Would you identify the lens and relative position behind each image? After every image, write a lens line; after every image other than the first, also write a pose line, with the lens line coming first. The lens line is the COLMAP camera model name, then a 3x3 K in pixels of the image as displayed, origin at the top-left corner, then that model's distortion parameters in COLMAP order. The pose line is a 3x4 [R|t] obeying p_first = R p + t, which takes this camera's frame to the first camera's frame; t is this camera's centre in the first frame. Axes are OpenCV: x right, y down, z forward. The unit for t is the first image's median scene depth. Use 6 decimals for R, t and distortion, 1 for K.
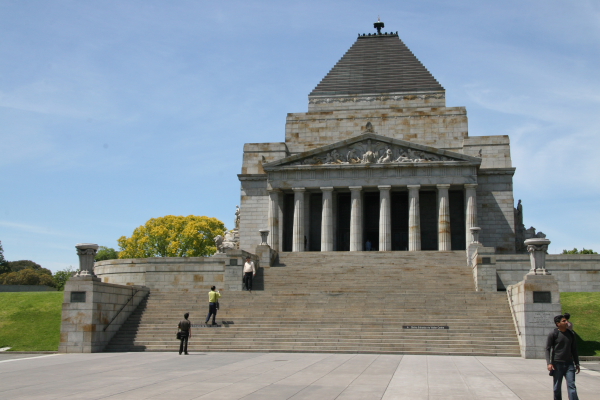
lens RADIAL K [[807.8, 0, 298.2], [0, 807.8, 200.1], [0, 0, 1]] dist [0.072515, 0.000000]
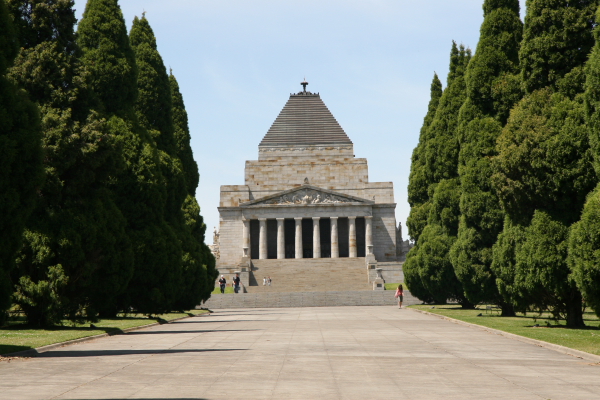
lens RADIAL K [[2349.0, 0, 300.1], [0, 2349.0, 199.9], [0, 0, 1]] dist [0.039307, 0.000000]
pose [[0.987956, -0.016427, 0.153858, -0.632343], [0.003271, 0.996344, 0.085373, -0.443683], [-0.154698, -0.083841, 0.984398, -3.530749]]
